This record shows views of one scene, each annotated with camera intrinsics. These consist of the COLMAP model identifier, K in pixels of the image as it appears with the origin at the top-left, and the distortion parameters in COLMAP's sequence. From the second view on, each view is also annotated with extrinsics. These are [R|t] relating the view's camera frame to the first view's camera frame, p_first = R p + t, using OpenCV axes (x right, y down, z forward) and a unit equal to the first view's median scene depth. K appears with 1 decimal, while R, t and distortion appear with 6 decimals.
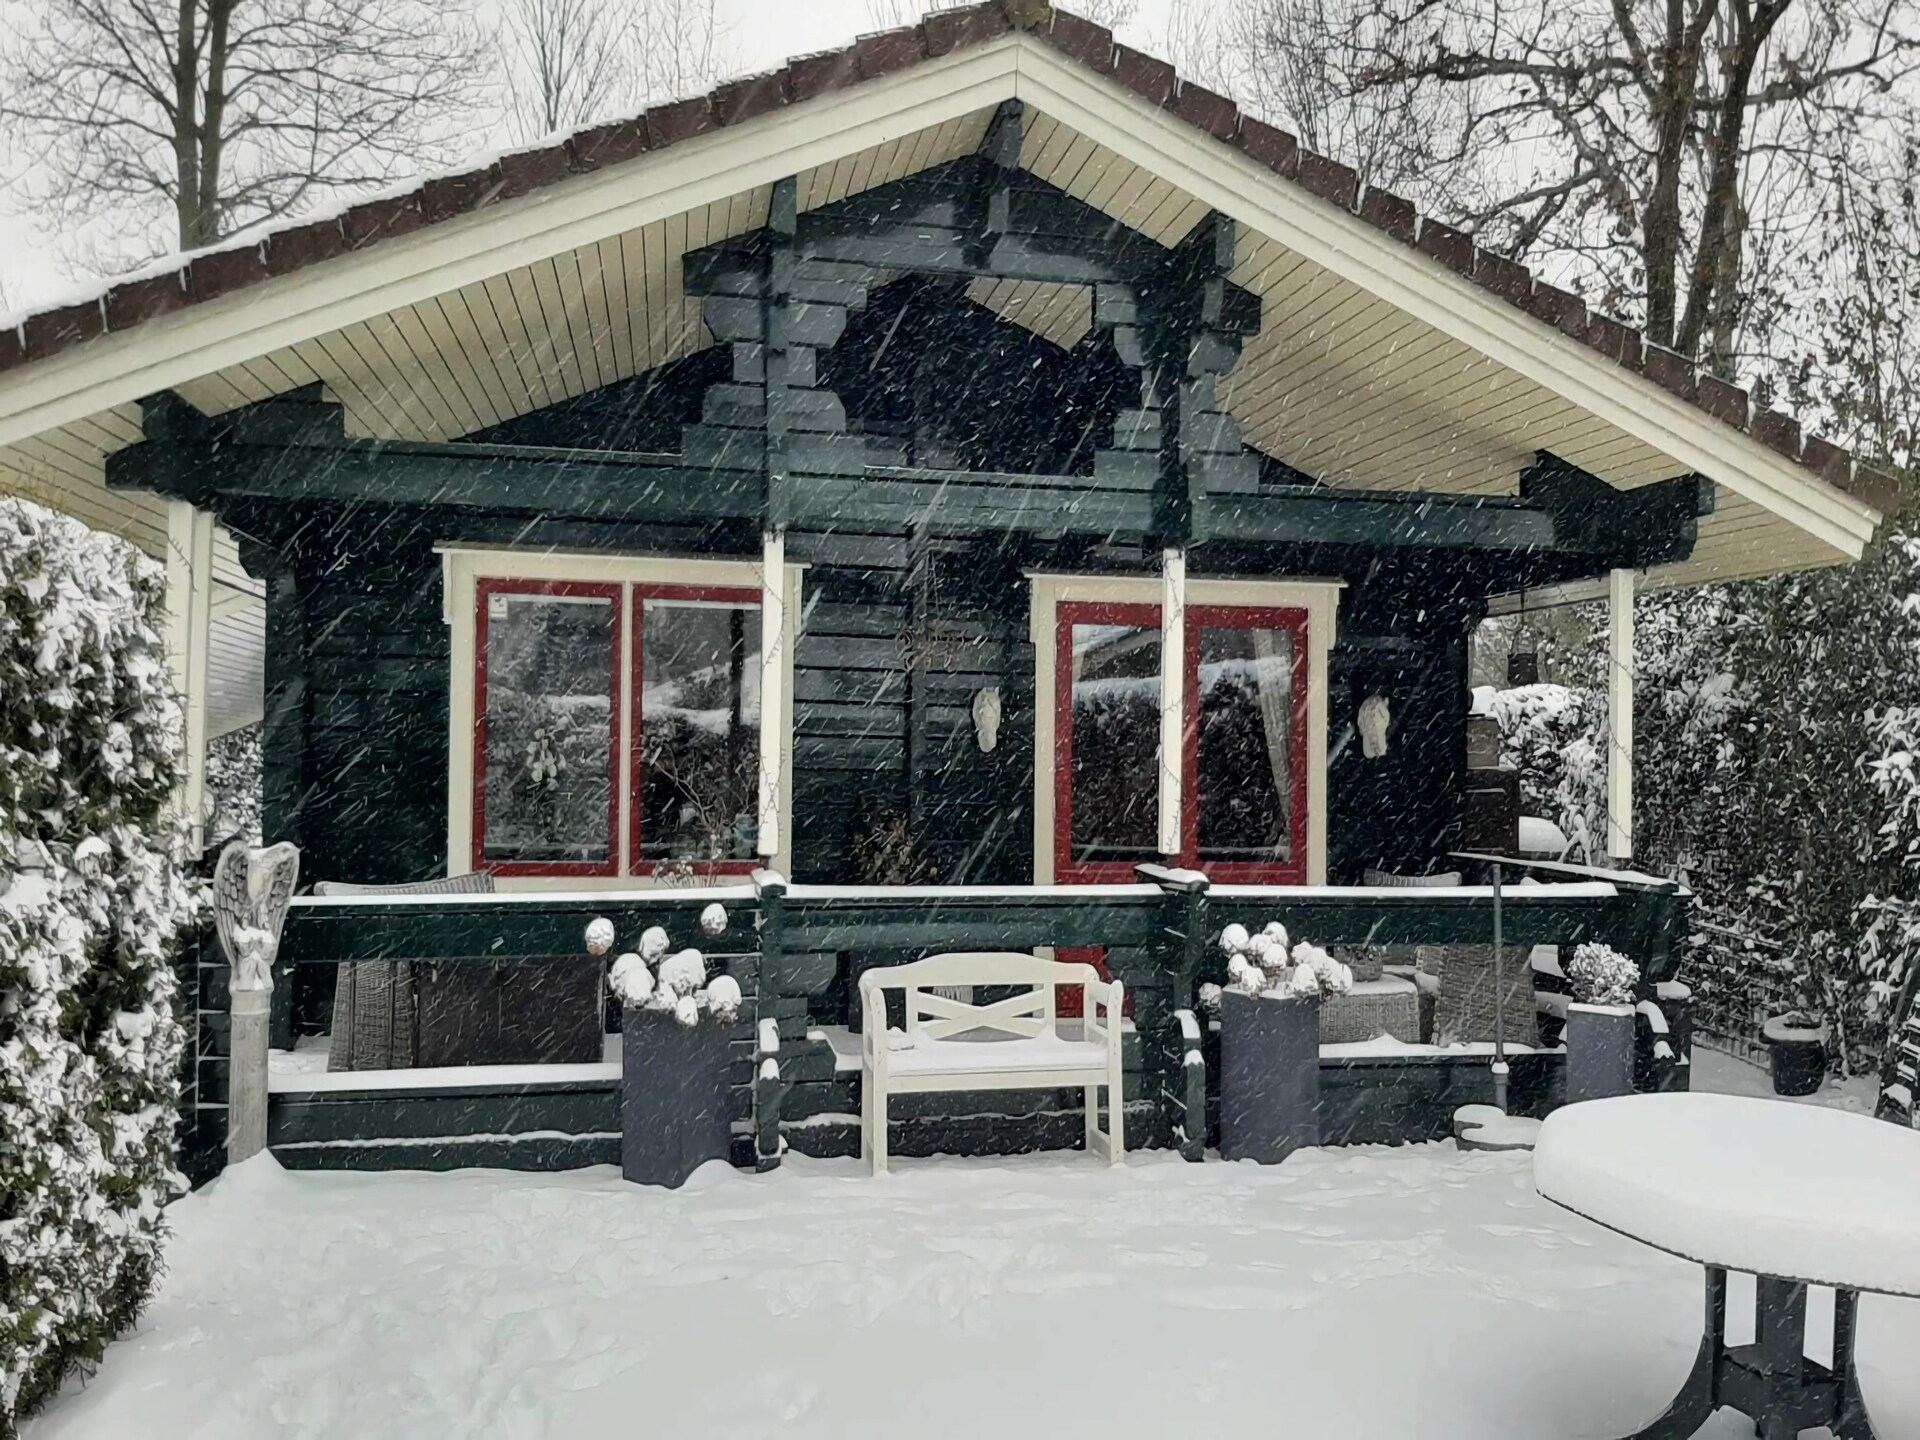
lens RADIAL K [[1420.8, 0, 954.4], [0, 1420.8, 701.9], [0, 0, 1]] dist [0.008217, -0.015243]
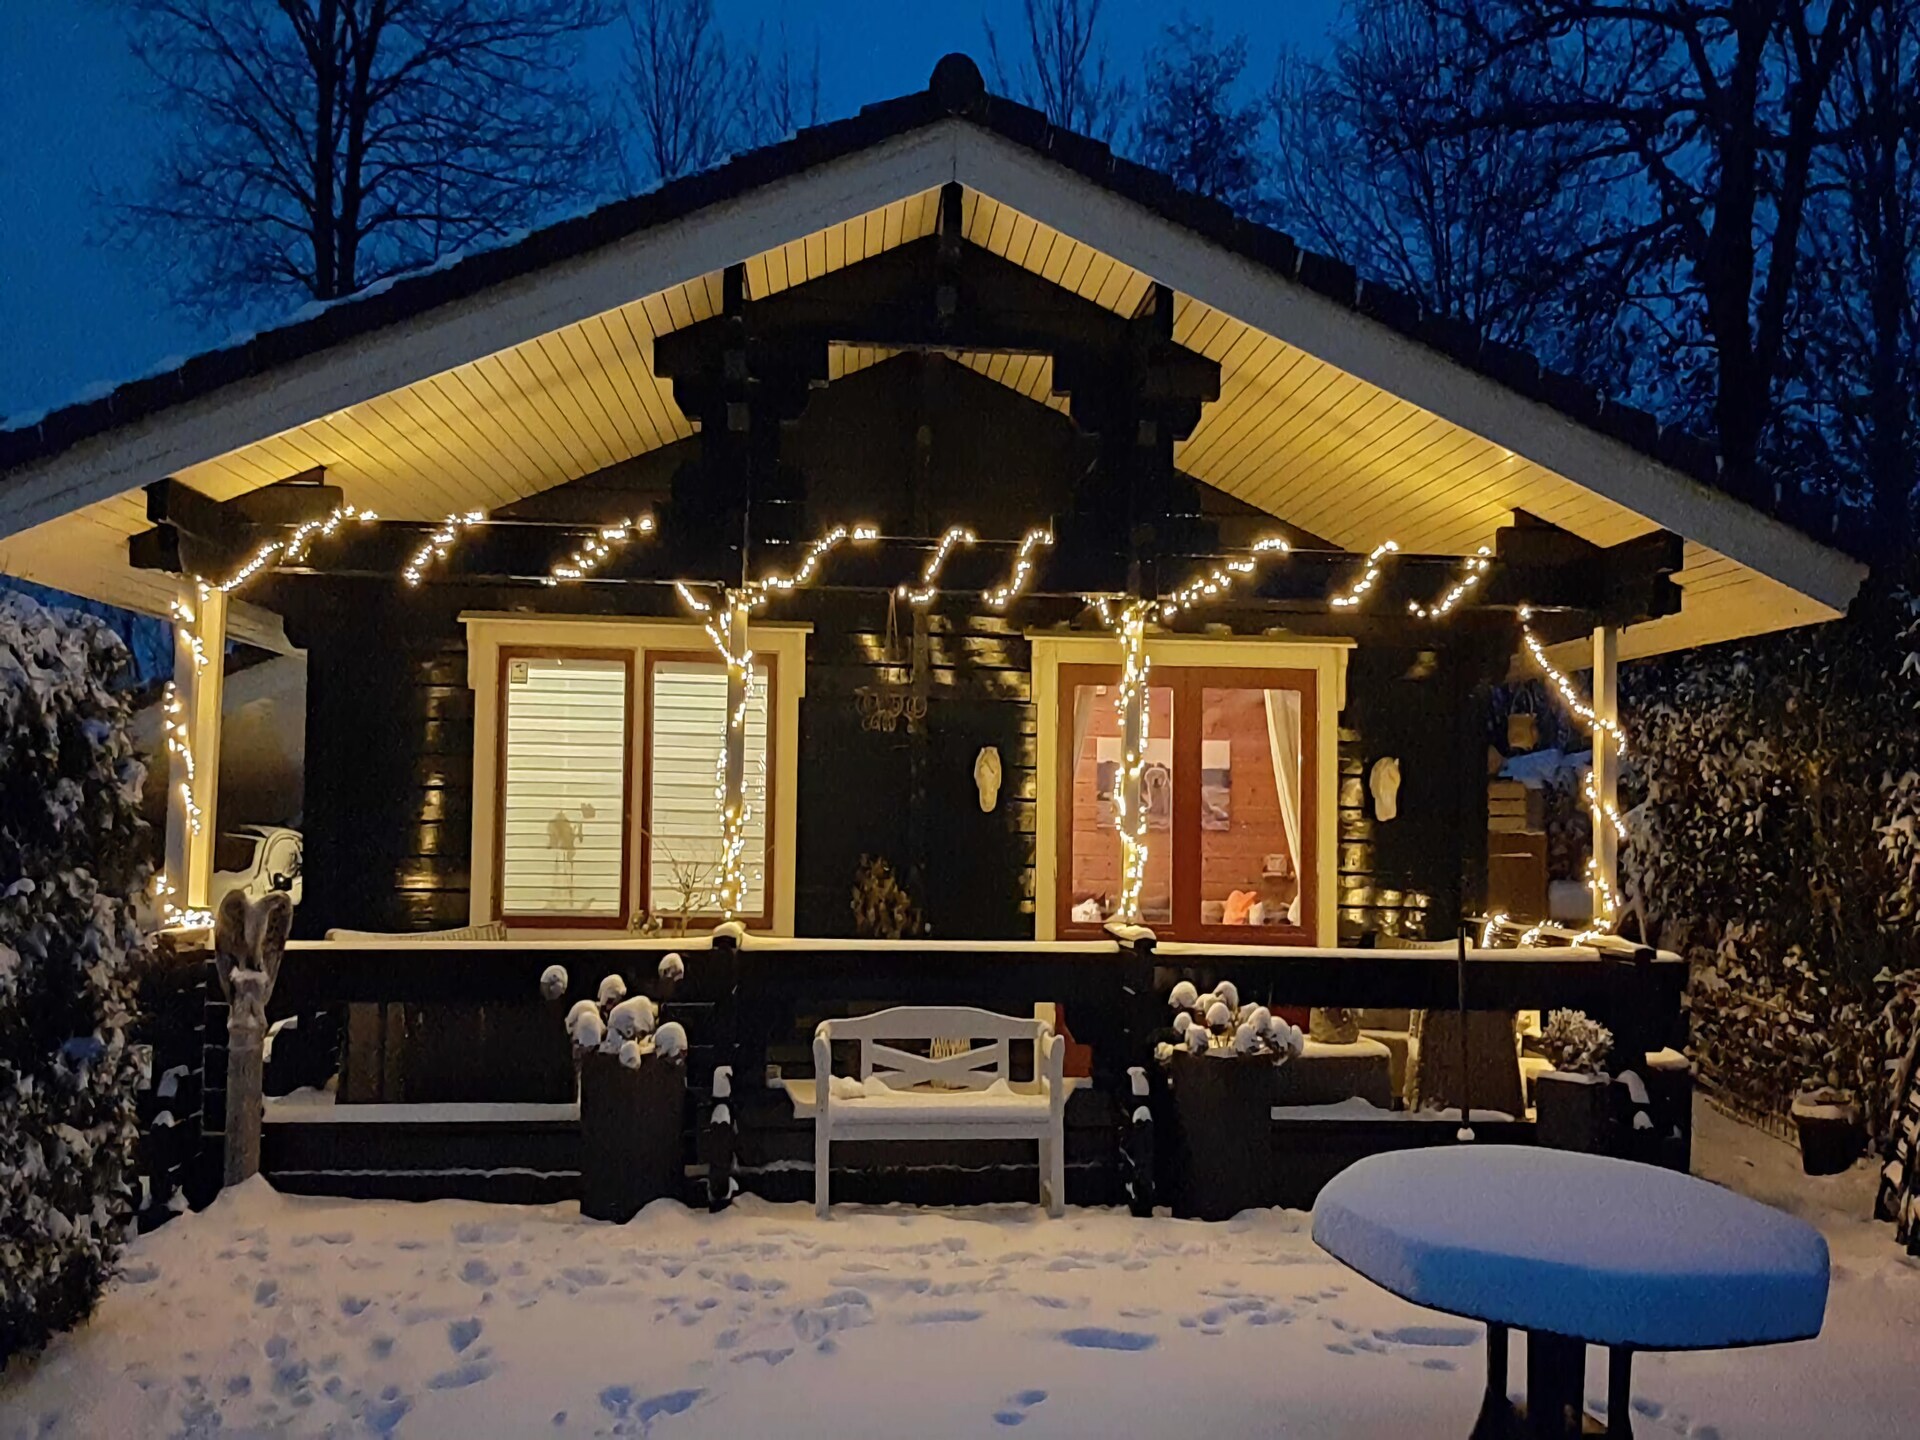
lens RADIAL K [[1443.1, 0, 975.5], [0, 1443.1, 732.0], [0, 0, 1]] dist [0.022077, -0.034737]
pose [[0.994441, -0.000411, -0.105295, 0.158453], [-0.002053, 0.999727, -0.023290, 0.002575], [0.105276, 0.023377, 0.994168, -0.040845]]
